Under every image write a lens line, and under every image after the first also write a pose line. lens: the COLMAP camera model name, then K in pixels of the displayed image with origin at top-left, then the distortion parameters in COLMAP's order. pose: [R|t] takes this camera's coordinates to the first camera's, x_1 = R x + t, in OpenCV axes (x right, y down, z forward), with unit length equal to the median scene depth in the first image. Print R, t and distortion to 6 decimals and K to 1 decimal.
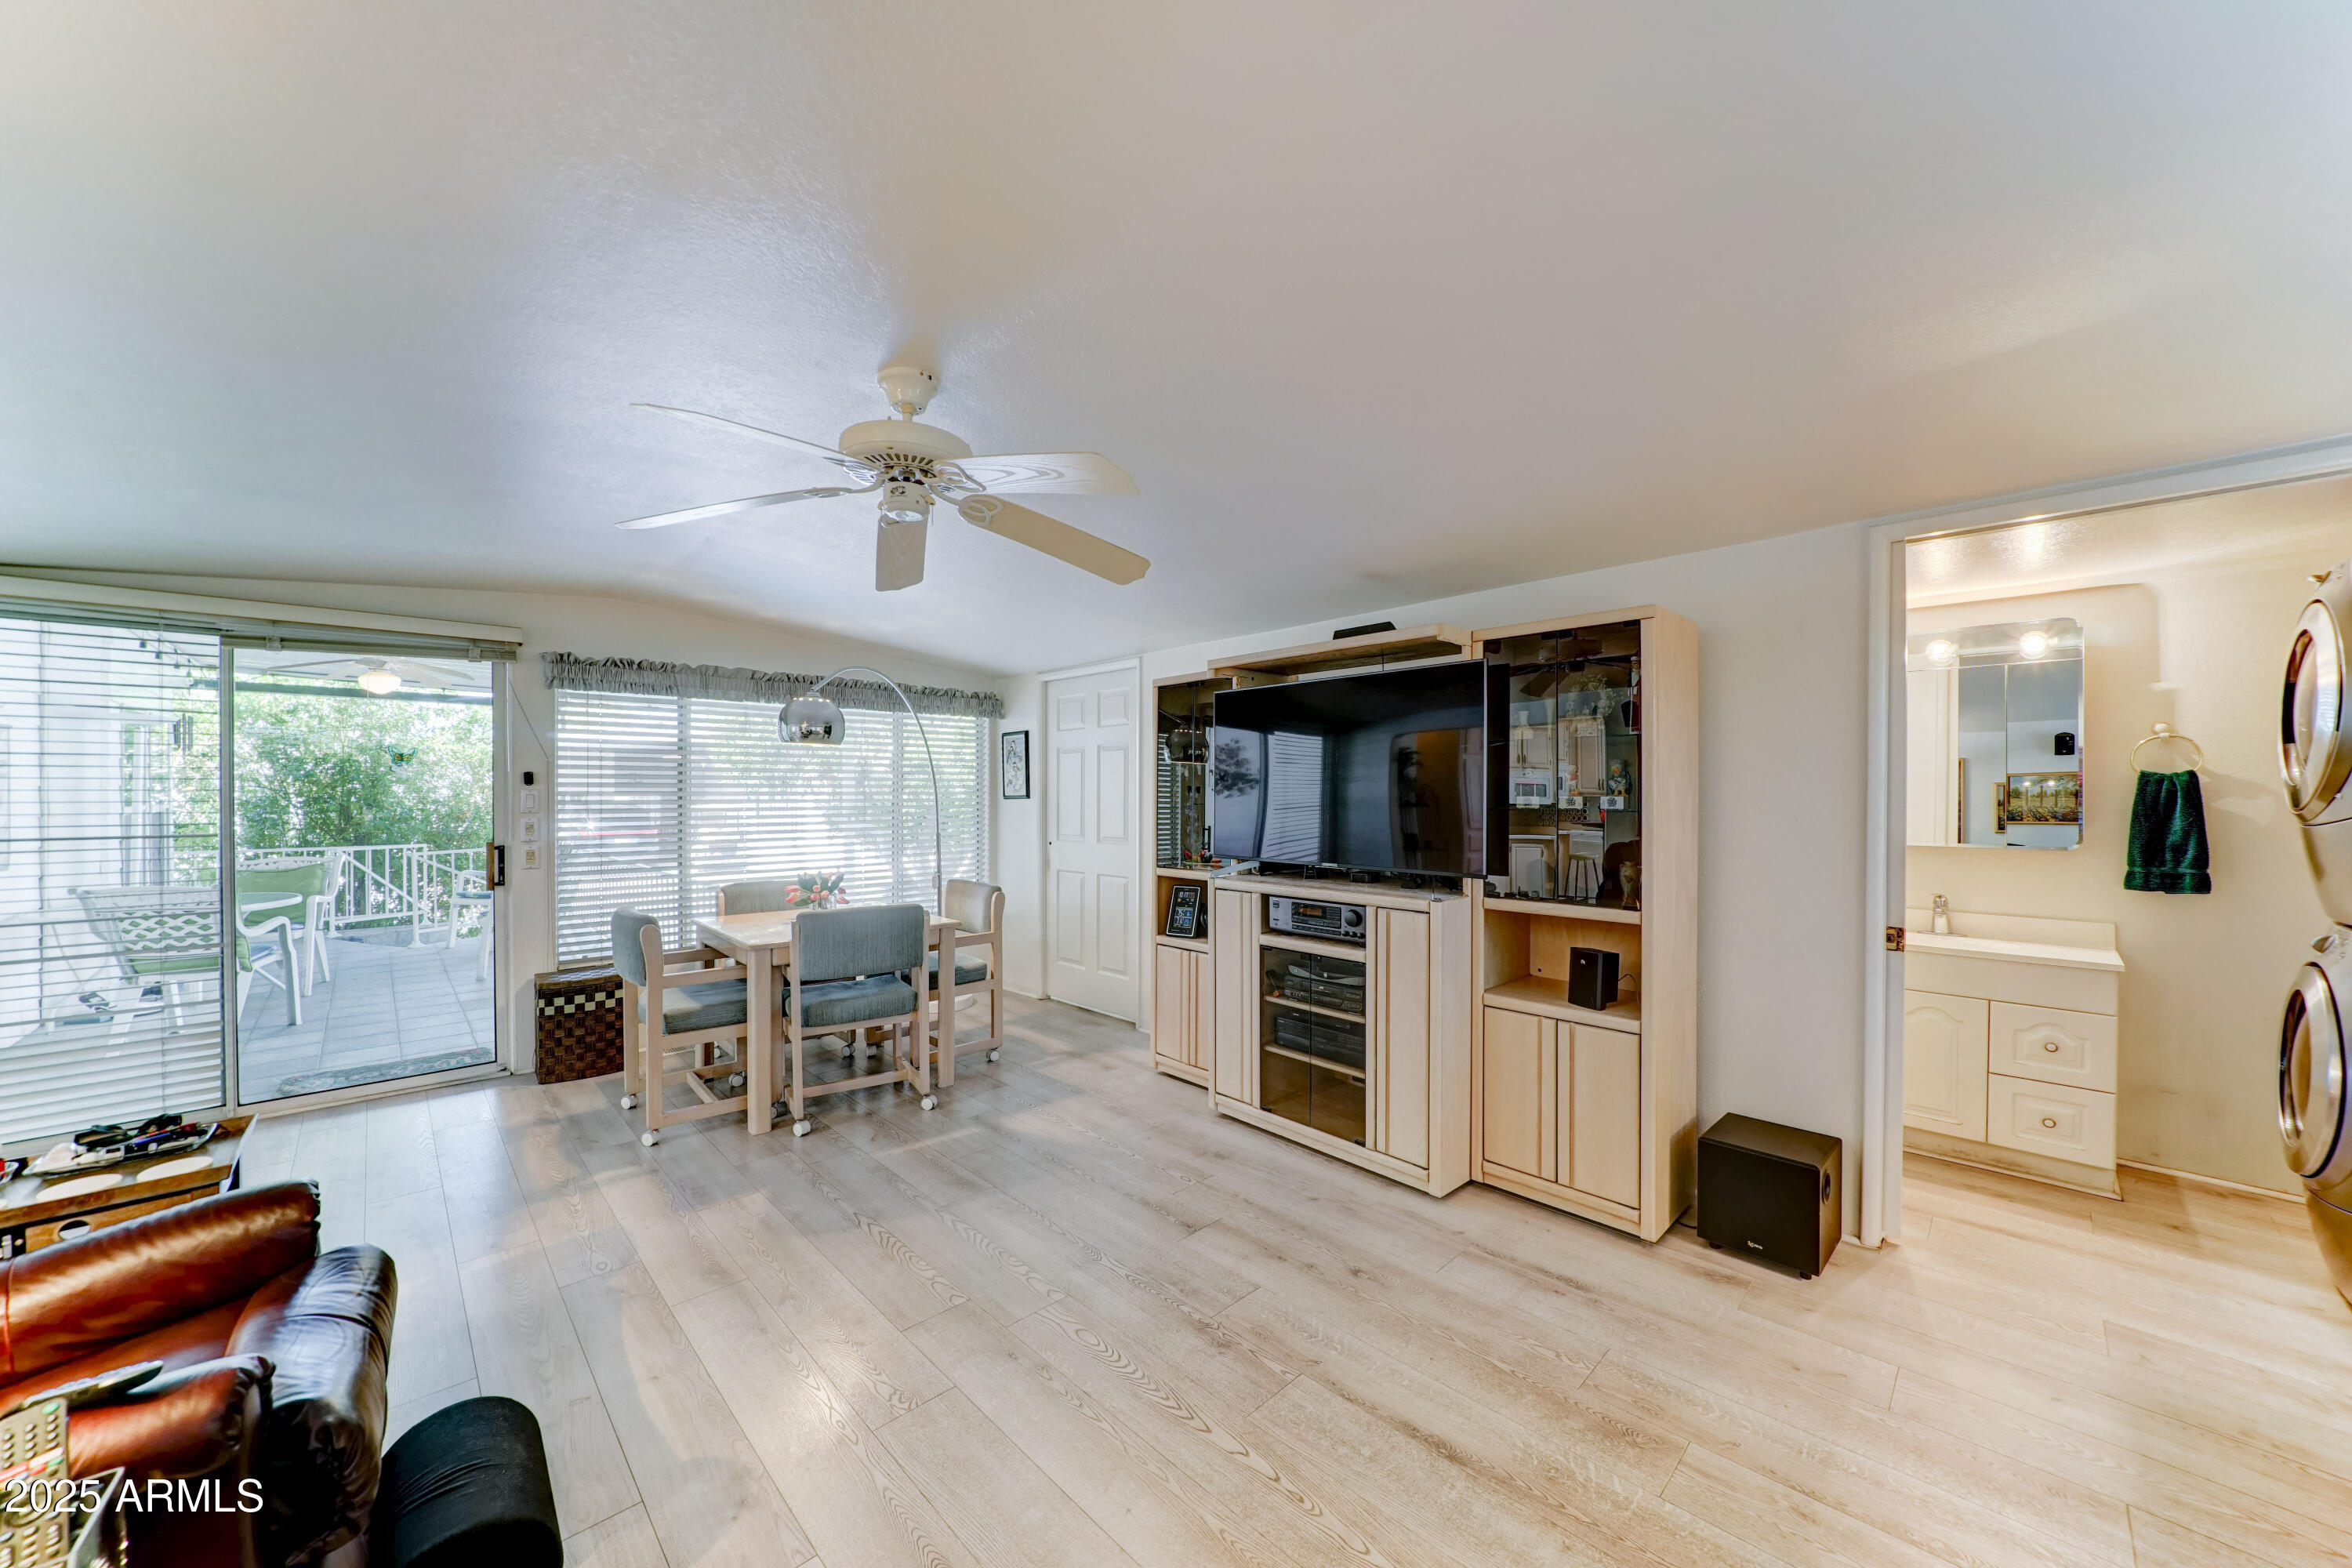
lens RADIAL K [[858.5, 0, 1161.6], [0, 858.5, 790.1], [0, 0, 1]] dist [-0.014360, 0.000502]
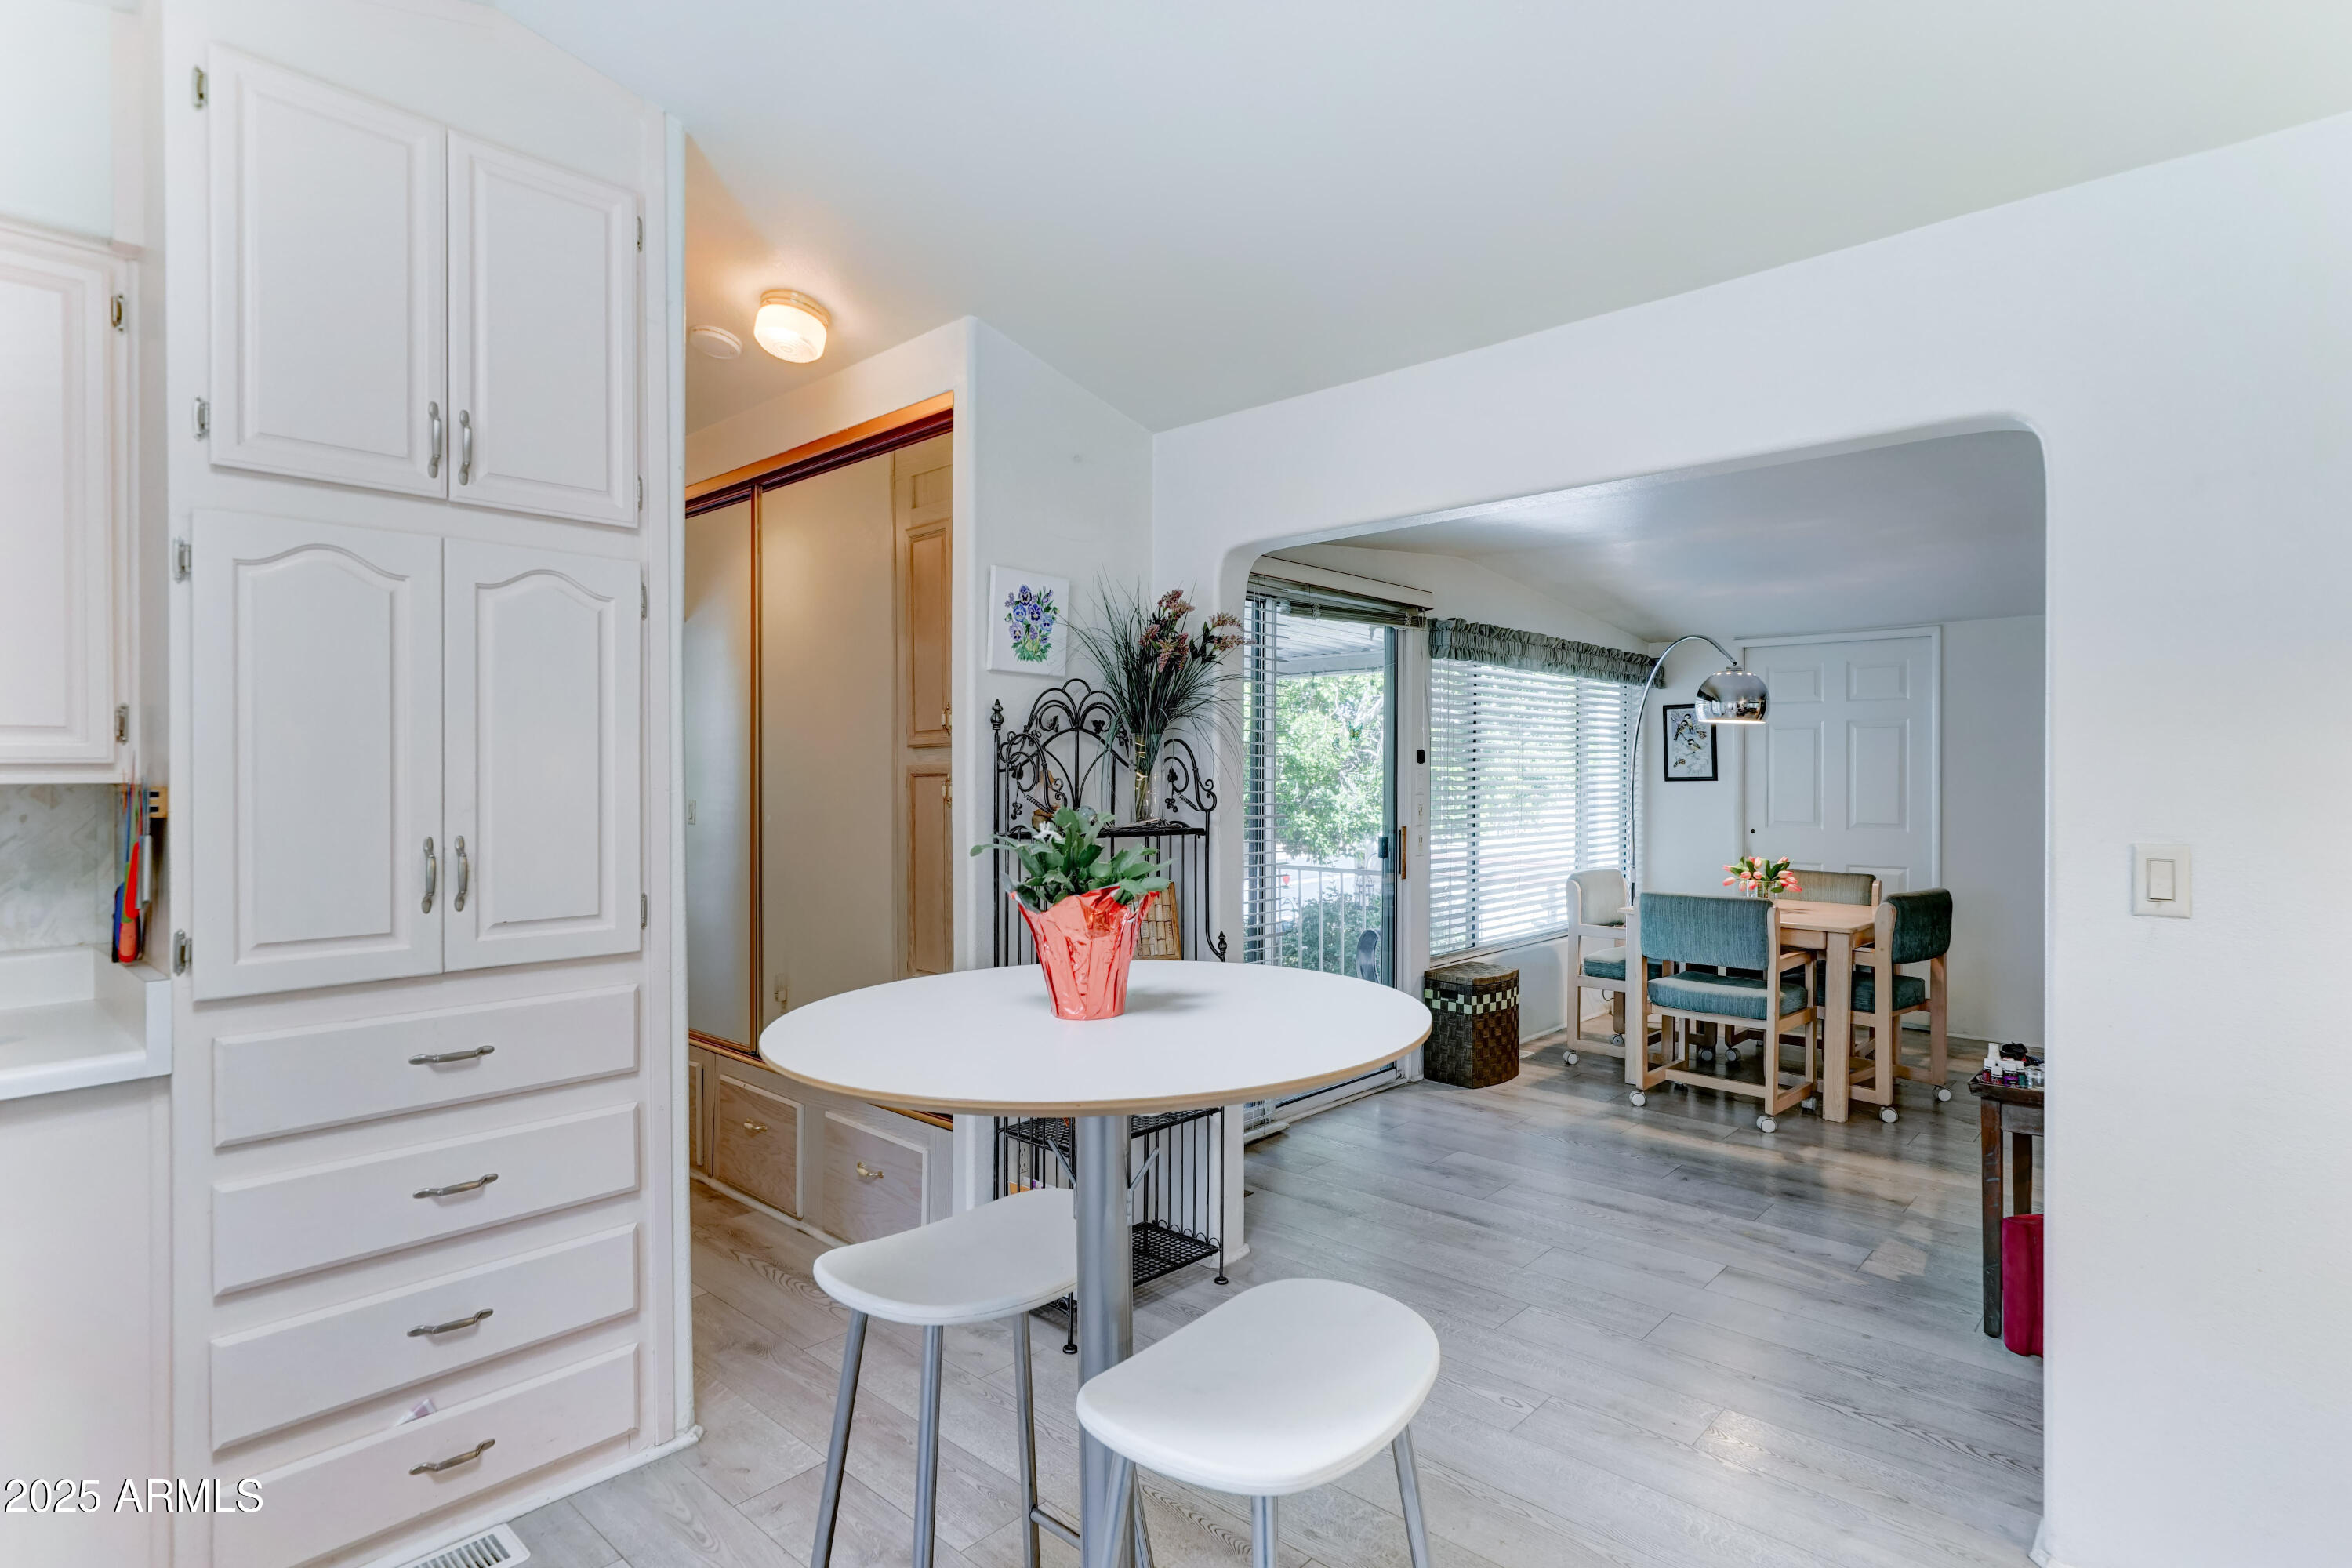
lens RADIAL K [[1213.7, 0, 1181.7], [0, 1213.7, 775.2], [0, 0, 1]] dist [0.000140, 0.000272]
pose [[0.998128, 0.000691, 0.061152, -1.398352], [-0.000676, 1.000000, -0.000266, 0.008853], [-0.061152, 0.000224, 0.998128, -0.362114]]
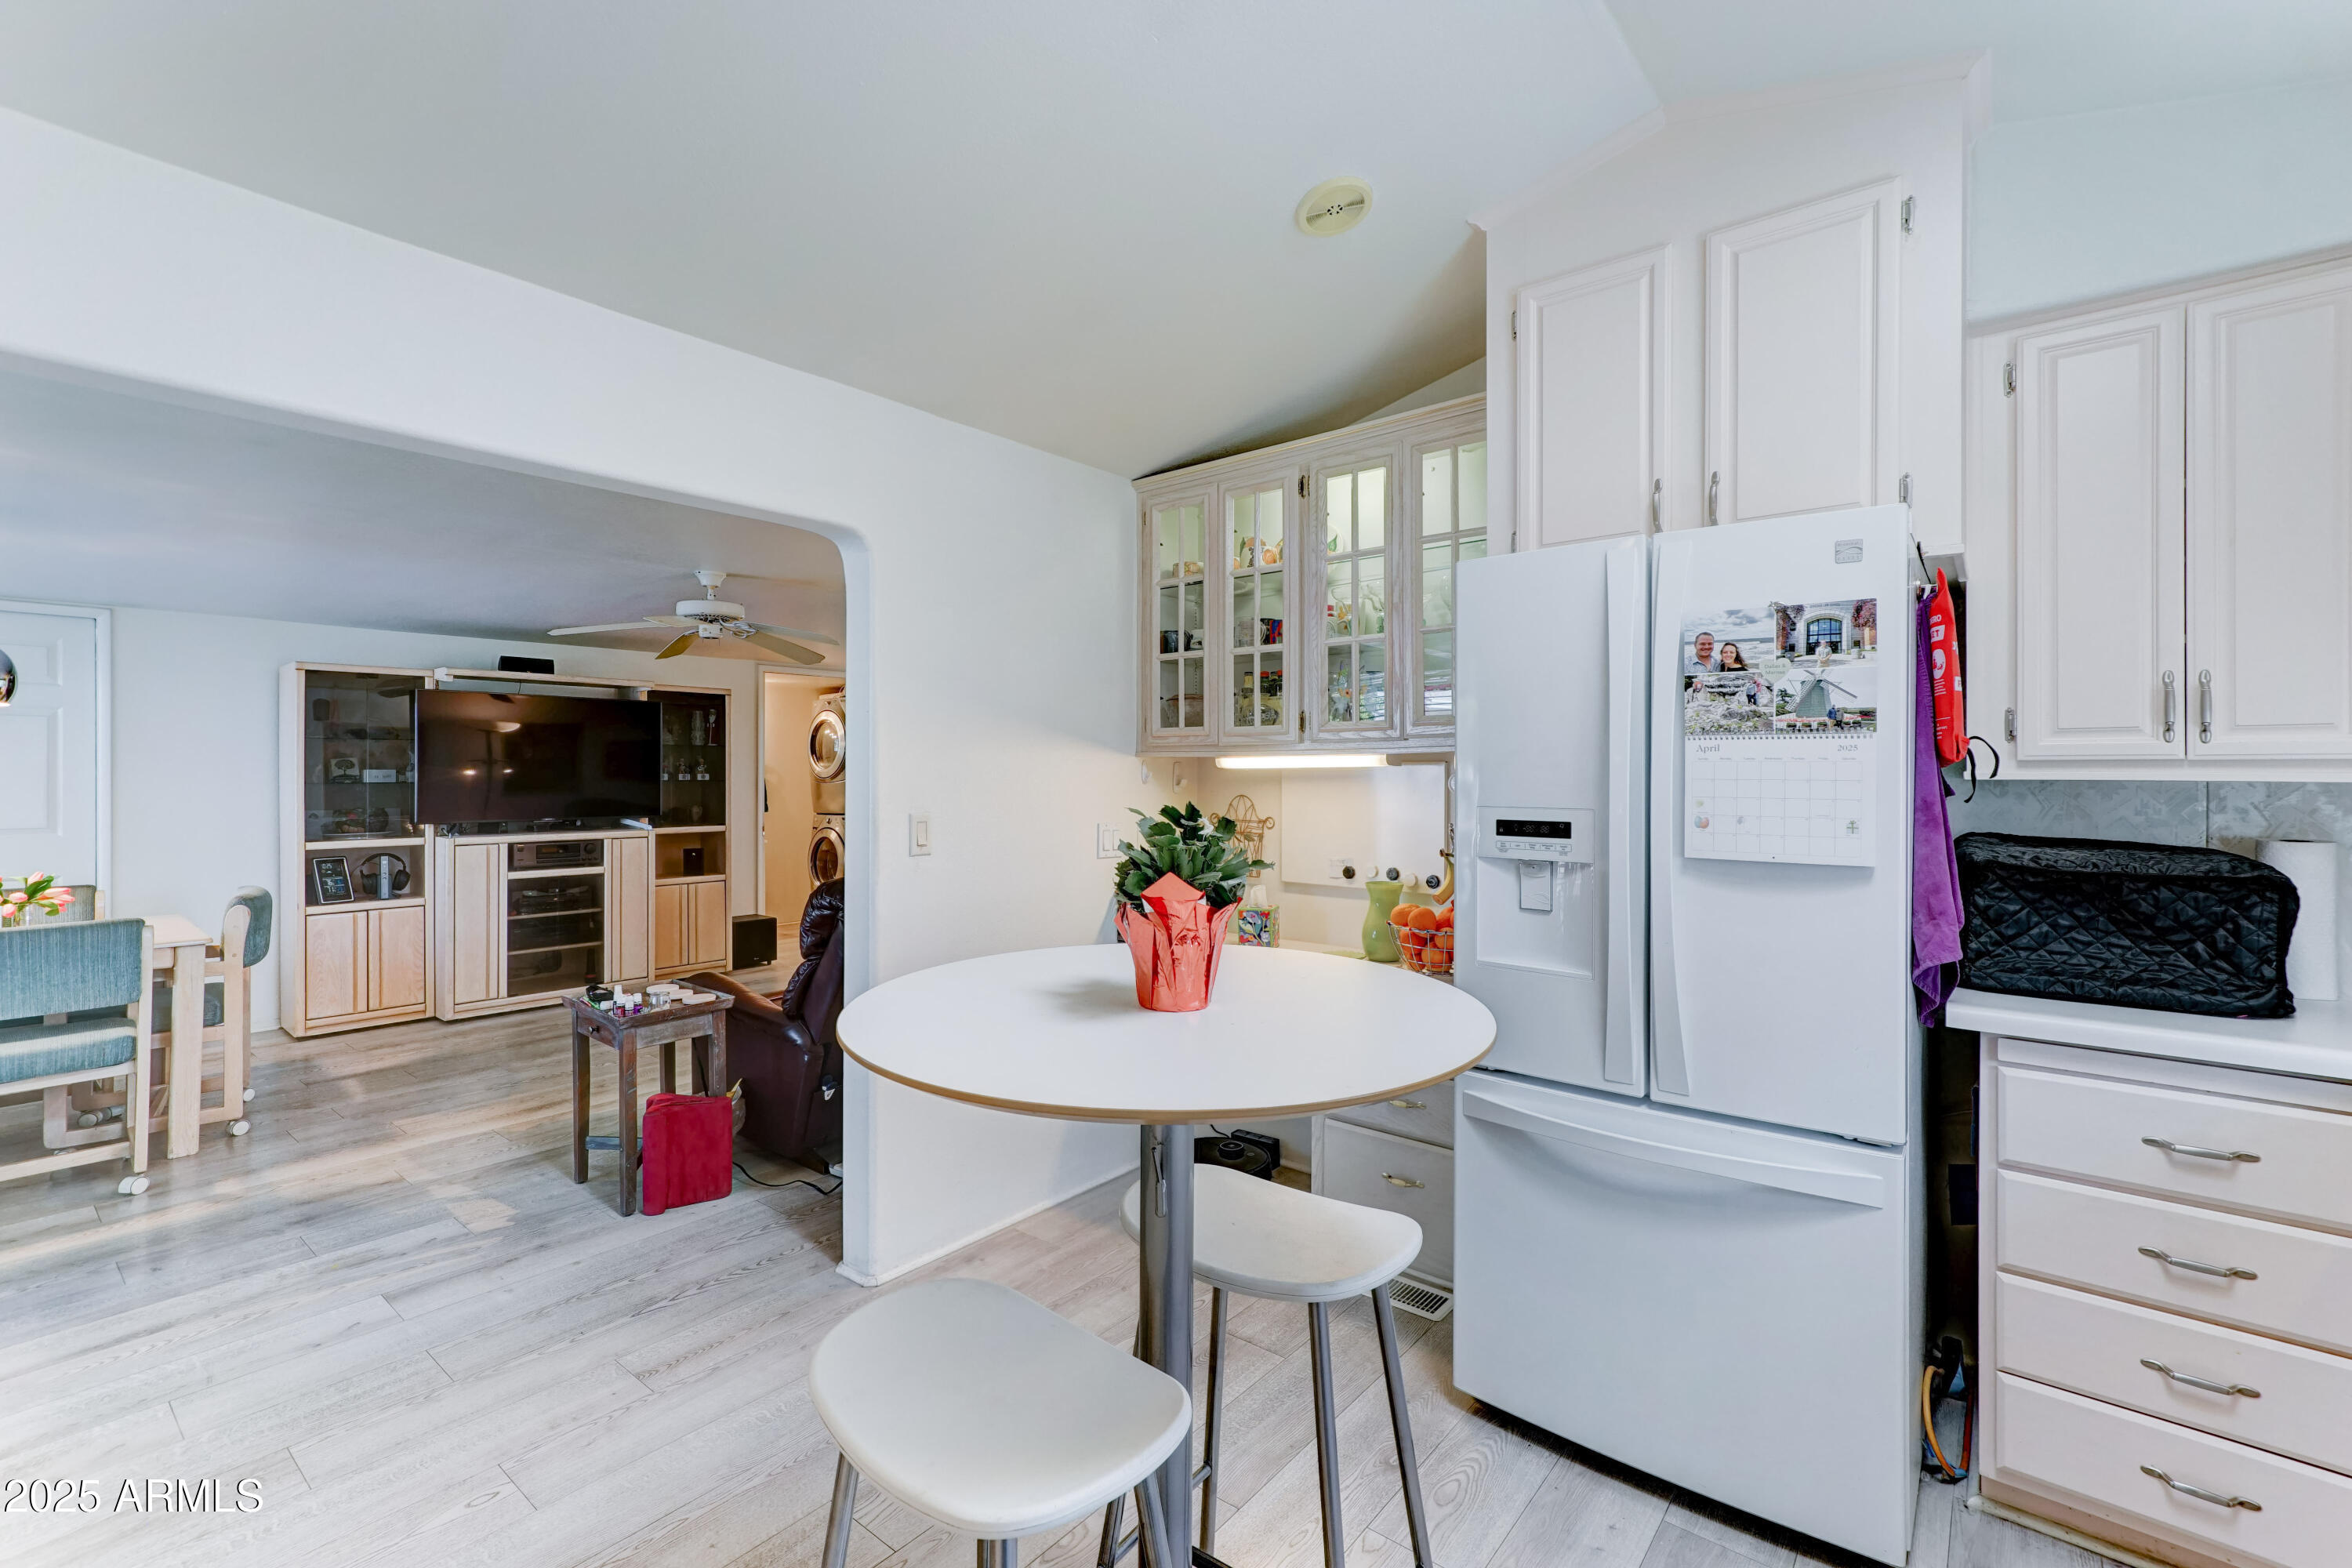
lens RADIAL K [[998.0, 0, 1200.8], [0, 998.0, 781.3], [0, 0, 1]] dist [0.001587, 0.000813]
pose [[-0.150014, -0.000787, 0.988684, -1.765427], [-0.002992, 0.999995, 0.000342, 0.015655], [-0.988679, -0.002907, -0.150016, 0.131914]]
